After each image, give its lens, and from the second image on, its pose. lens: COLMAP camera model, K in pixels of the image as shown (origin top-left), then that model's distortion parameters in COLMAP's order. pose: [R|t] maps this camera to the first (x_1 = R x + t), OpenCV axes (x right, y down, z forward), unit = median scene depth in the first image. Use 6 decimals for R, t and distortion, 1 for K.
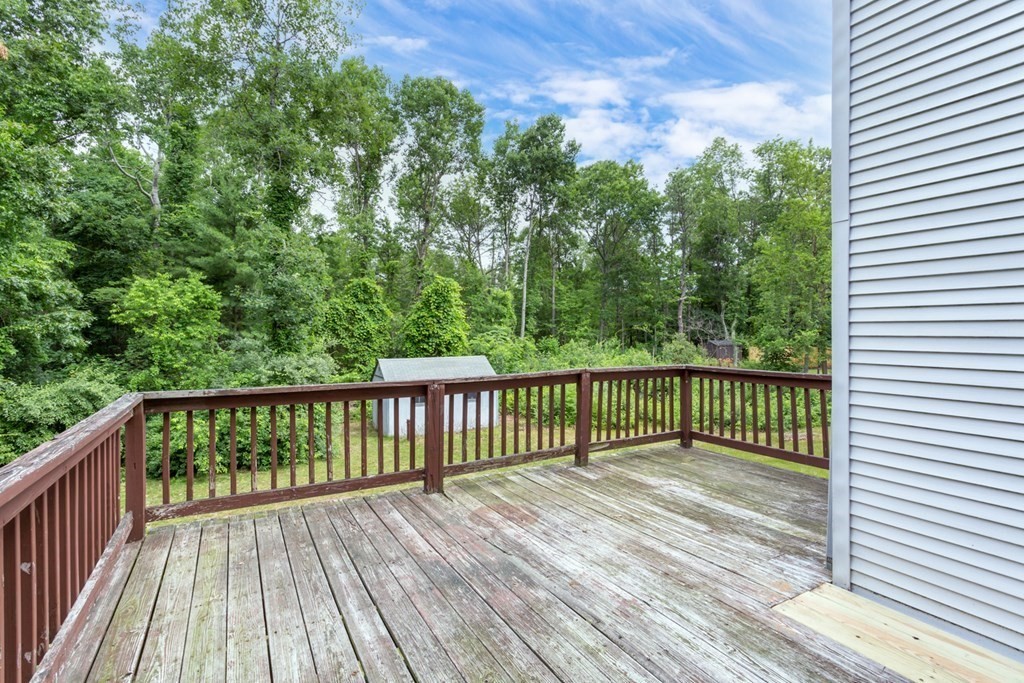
lens RADIAL K [[486.3, 0, 507.1], [0, 486.3, 337.7], [0, 0, 1]] dist [0.000701, 0.005580]
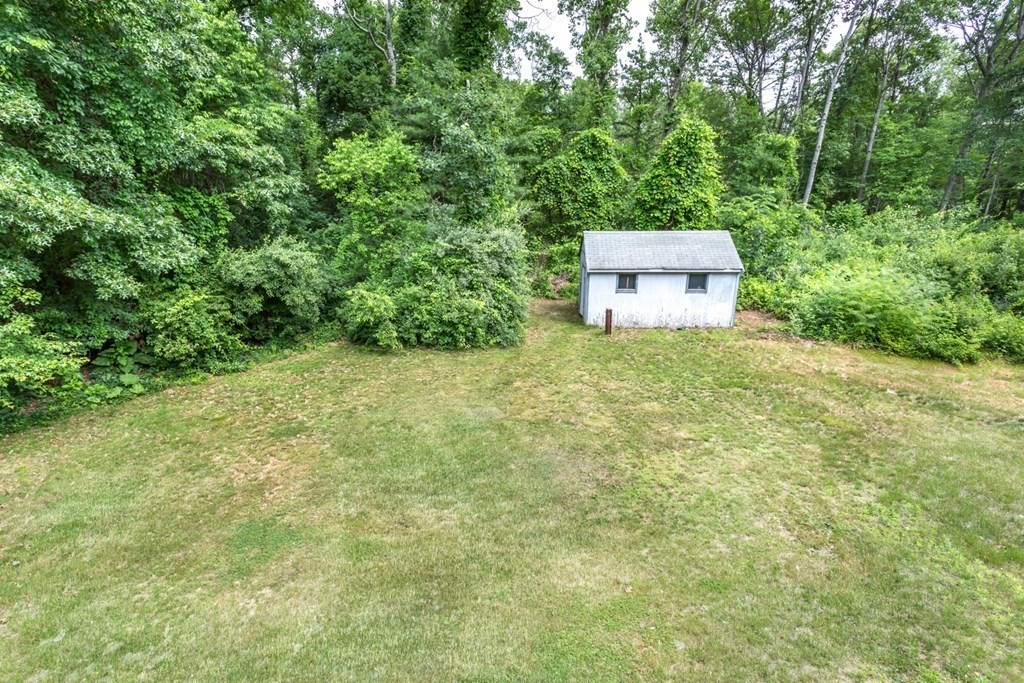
lens RADIAL K [[486.3, 0, 507.1], [0, 486.3, 337.7], [0, 0, 1]] dist [0.000701, 0.005580]
pose [[0.864810, 0.146360, -0.480293, 0.027569], [-0.007584, 0.960271, 0.278967, -0.007091], [0.502041, -0.237611, 0.831562, 0.116553]]
